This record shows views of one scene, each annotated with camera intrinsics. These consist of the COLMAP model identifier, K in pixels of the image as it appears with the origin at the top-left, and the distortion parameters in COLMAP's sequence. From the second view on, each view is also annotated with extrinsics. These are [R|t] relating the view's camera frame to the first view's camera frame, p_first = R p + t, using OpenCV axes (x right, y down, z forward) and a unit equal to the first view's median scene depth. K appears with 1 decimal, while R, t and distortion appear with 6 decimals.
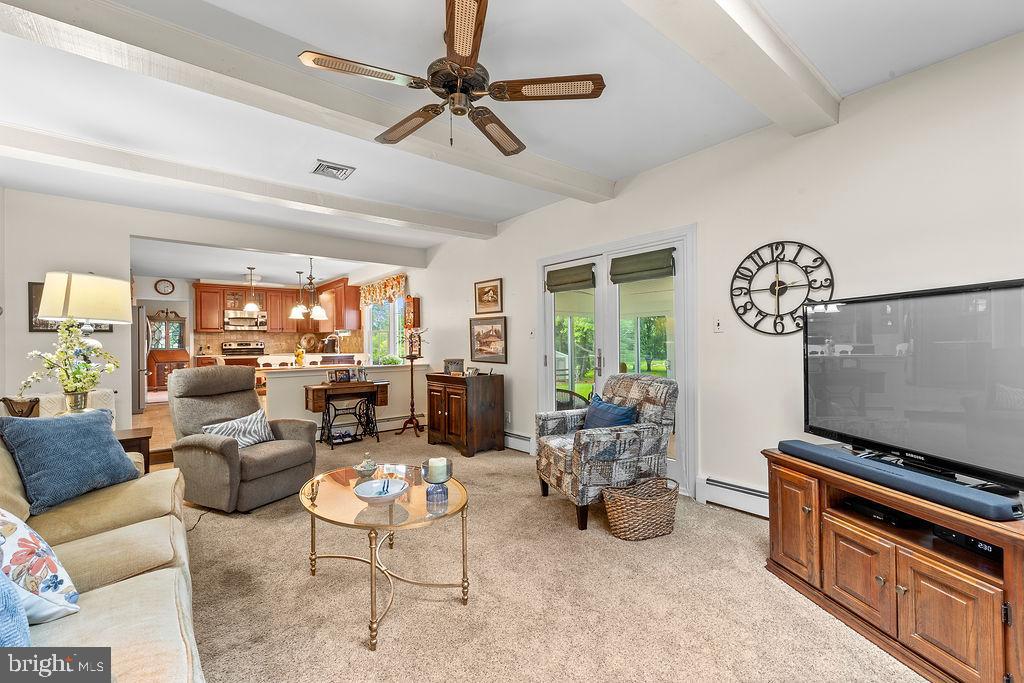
lens RADIAL K [[440.1, 0, 516.4], [0, 440.1, 341.4], [0, 0, 1]] dist [0.004629, 0.000031]
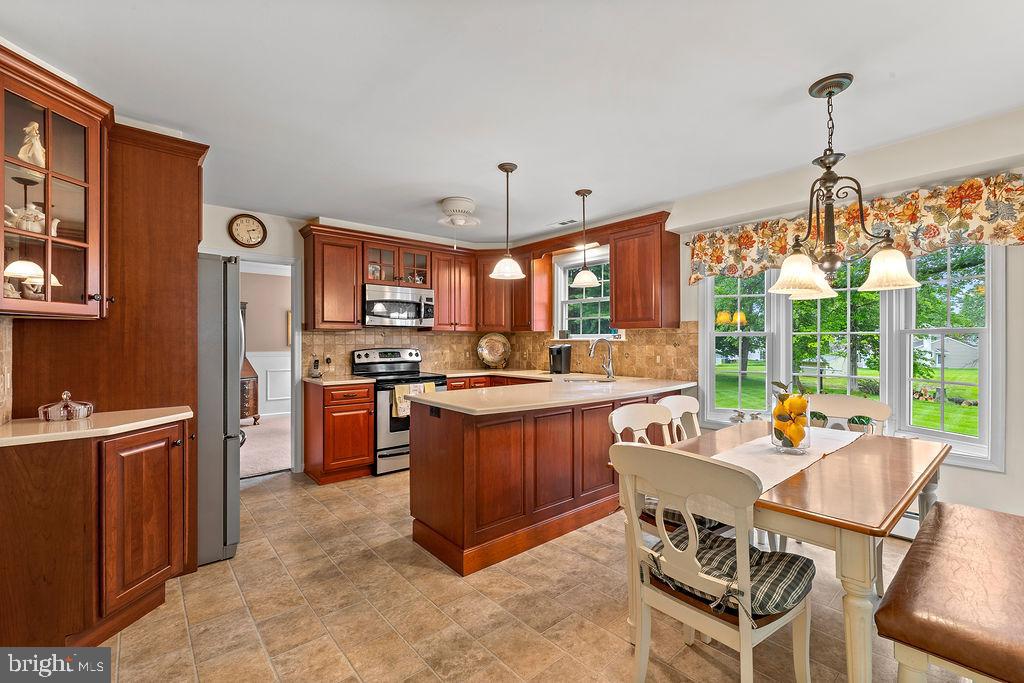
lens RADIAL K [[440.1, 0, 517.4], [0, 440.1, 339.2], [0, 0, 1]] dist [0.004629, 0.000031]
pose [[0.999736, 0.013704, 0.018421, -0.502647], [-0.013708, 0.999906, 0.000052, -0.012892], [-0.018419, -0.000305, 0.999830, 0.513649]]
